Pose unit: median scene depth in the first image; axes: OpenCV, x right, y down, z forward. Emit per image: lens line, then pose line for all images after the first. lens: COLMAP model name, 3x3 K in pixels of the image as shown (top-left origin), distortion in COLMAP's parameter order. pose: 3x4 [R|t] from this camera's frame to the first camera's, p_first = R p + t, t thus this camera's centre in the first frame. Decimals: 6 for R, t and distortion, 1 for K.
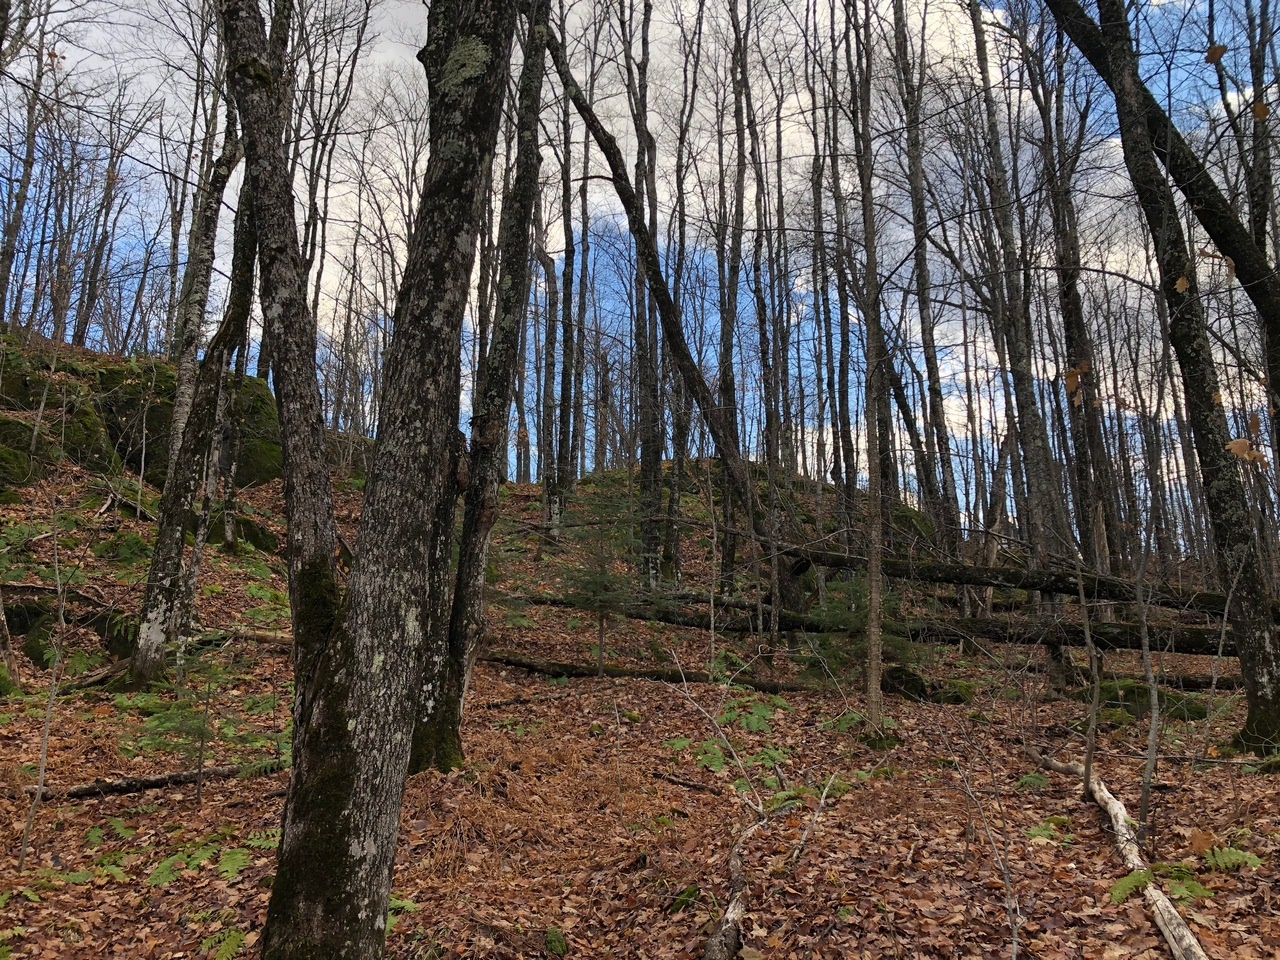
lens RADIAL K [[1050.4, 0, 634.8], [0, 1050.4, 472.4], [0, 0, 1]] dist [0.049377, -0.075815]
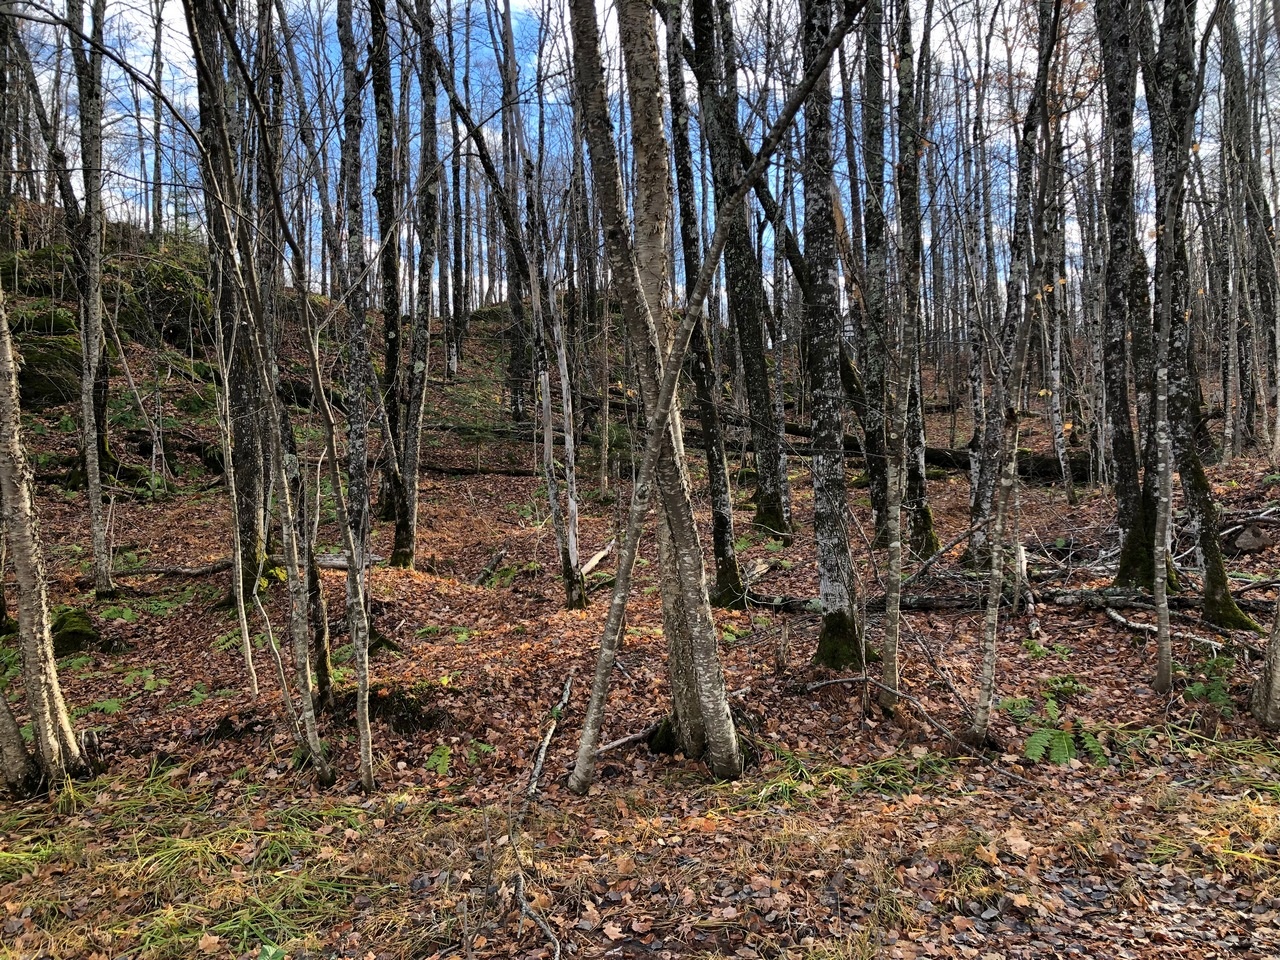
lens RADIAL K [[1050.4, 0, 634.8], [0, 1050.4, 472.4], [0, 0, 1]] dist [0.049377, -0.075815]
pose [[0.996339, -0.023192, 0.082282, 0.088731], [0.005023, 0.976716, 0.214477, -0.204619], [-0.085340, -0.213278, 0.973257, -0.828349]]
